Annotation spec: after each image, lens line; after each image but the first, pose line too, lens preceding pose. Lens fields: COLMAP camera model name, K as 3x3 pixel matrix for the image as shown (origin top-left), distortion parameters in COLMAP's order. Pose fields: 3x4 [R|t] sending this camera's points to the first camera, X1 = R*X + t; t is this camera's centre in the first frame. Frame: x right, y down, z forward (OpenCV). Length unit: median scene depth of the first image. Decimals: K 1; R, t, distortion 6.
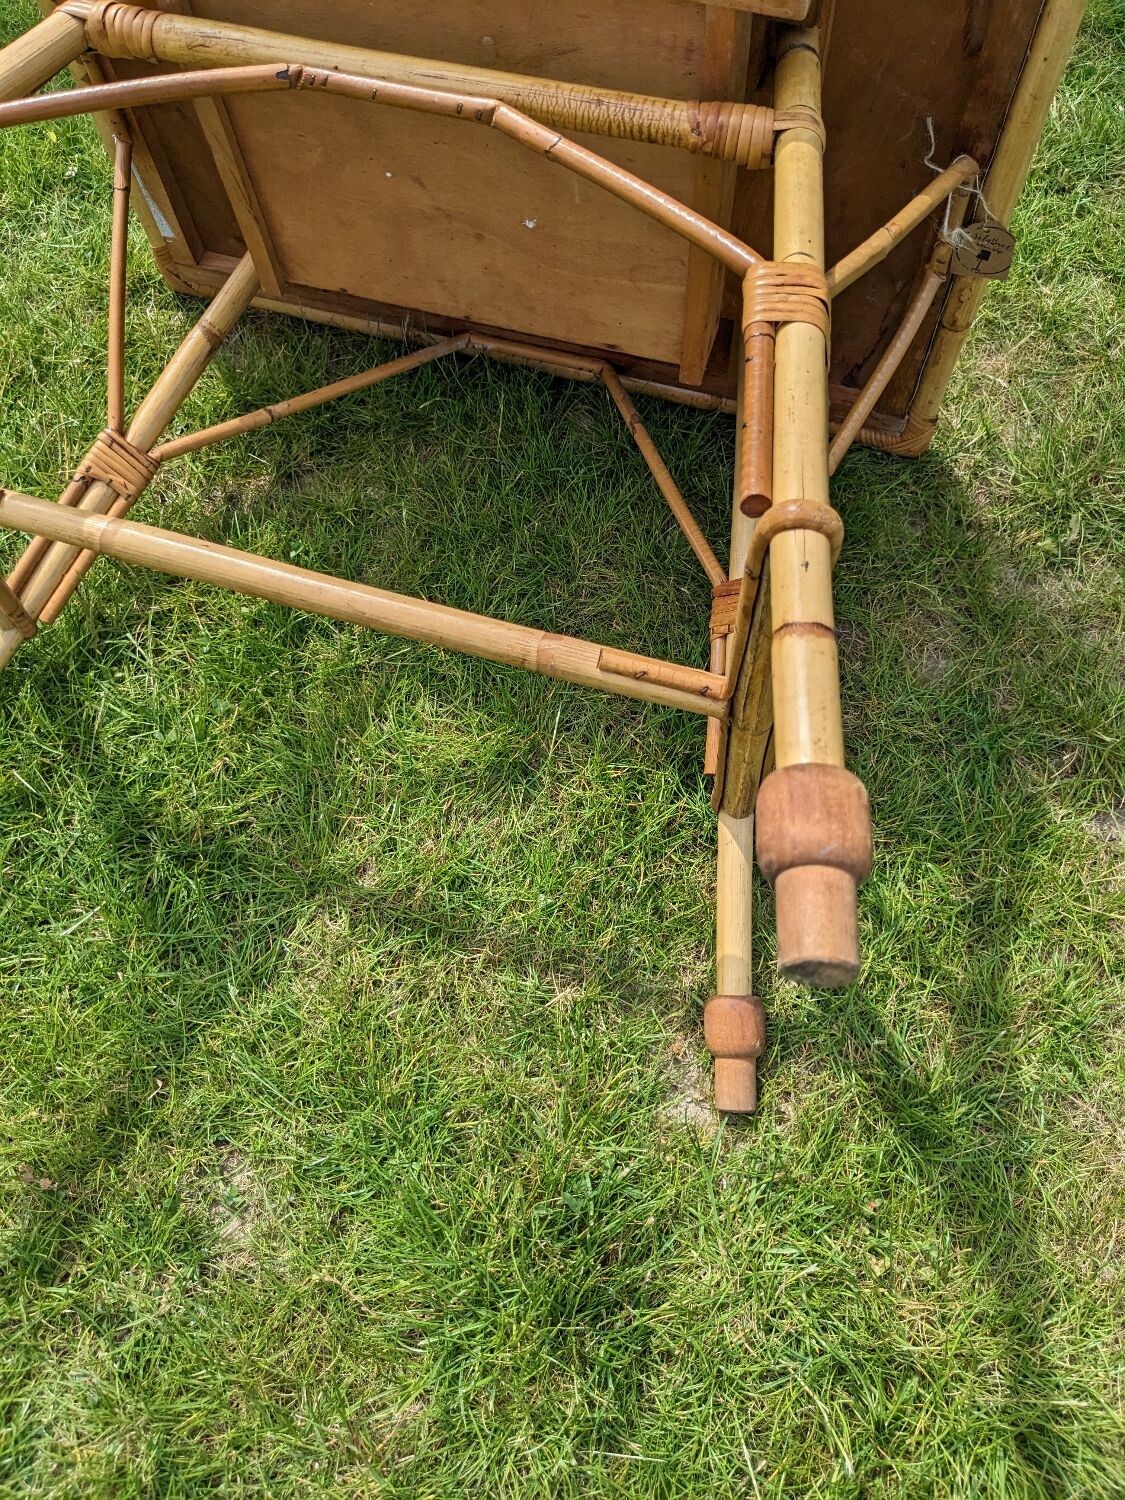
lens RADIAL K [[1237.7, 0, 565.0], [0, 1237.7, 711.6], [0, 0, 1]] dist [-0.007861, -0.007807]
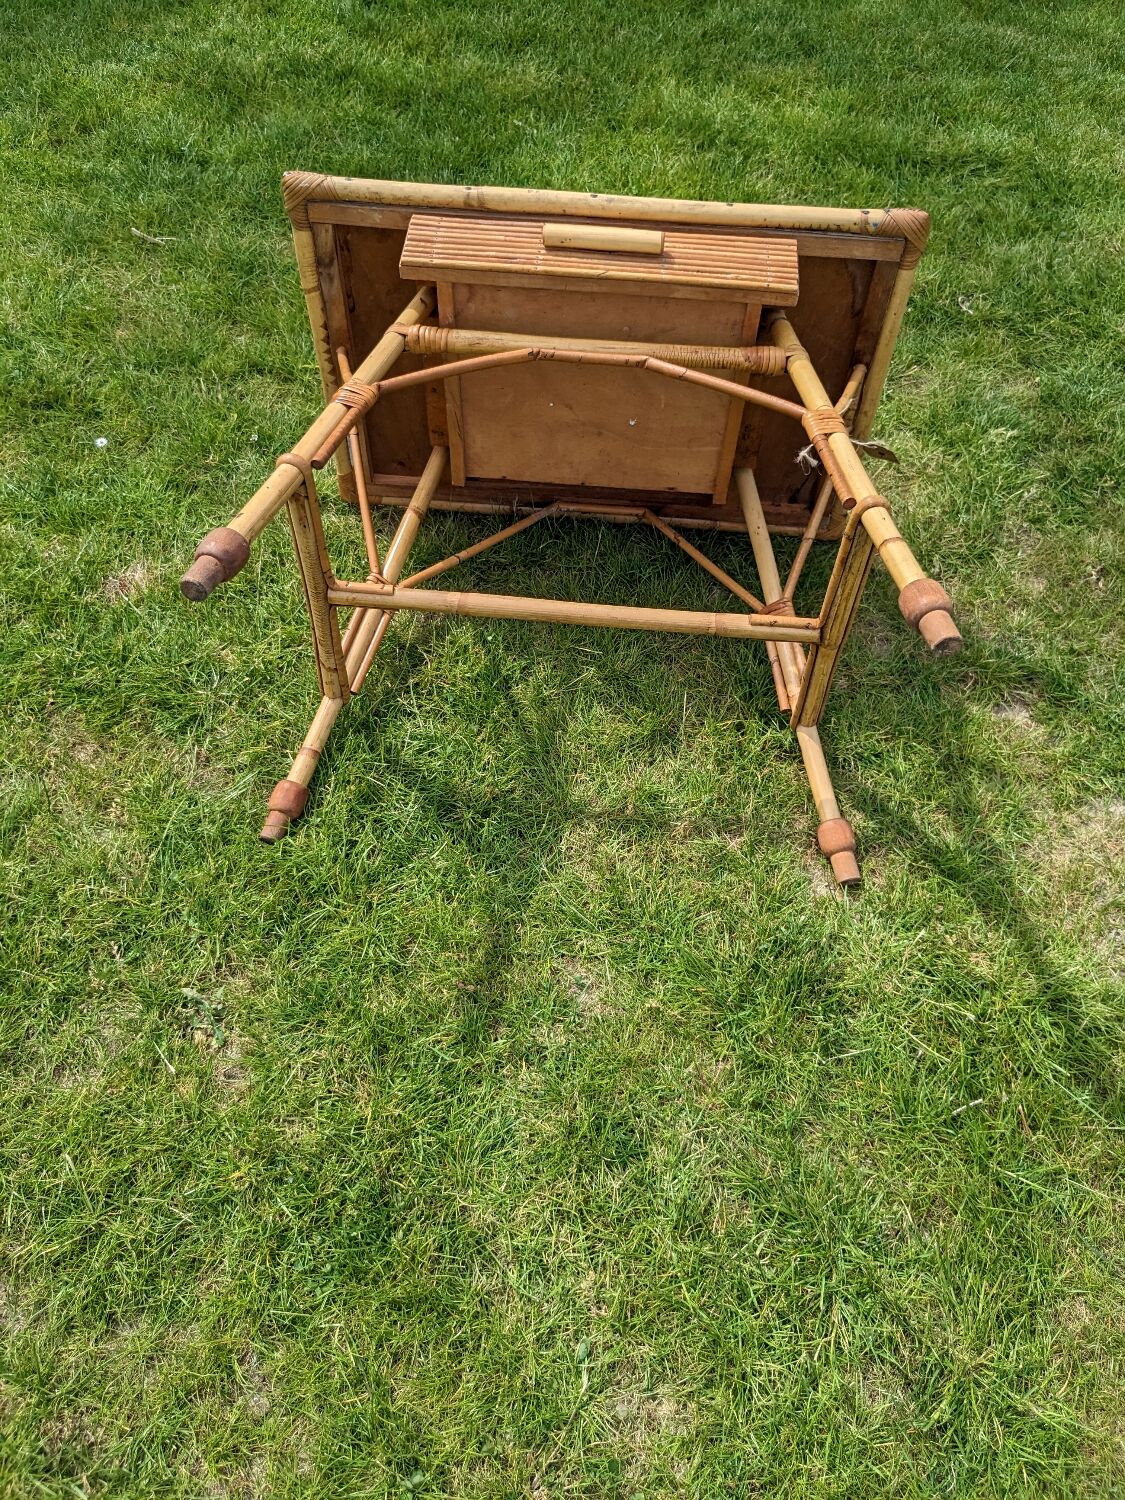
lens RADIAL K [[1211.7, 0, 591.6], [0, 1211.7, 702.2], [0, 0, 1]] dist [0.048179, -0.089849]
pose [[0.971602, -0.140352, 0.190503, -0.492286], [0.175810, 0.967037, -0.184204, 0.322503], [-0.158370, 0.212466, 0.964250, -0.625404]]
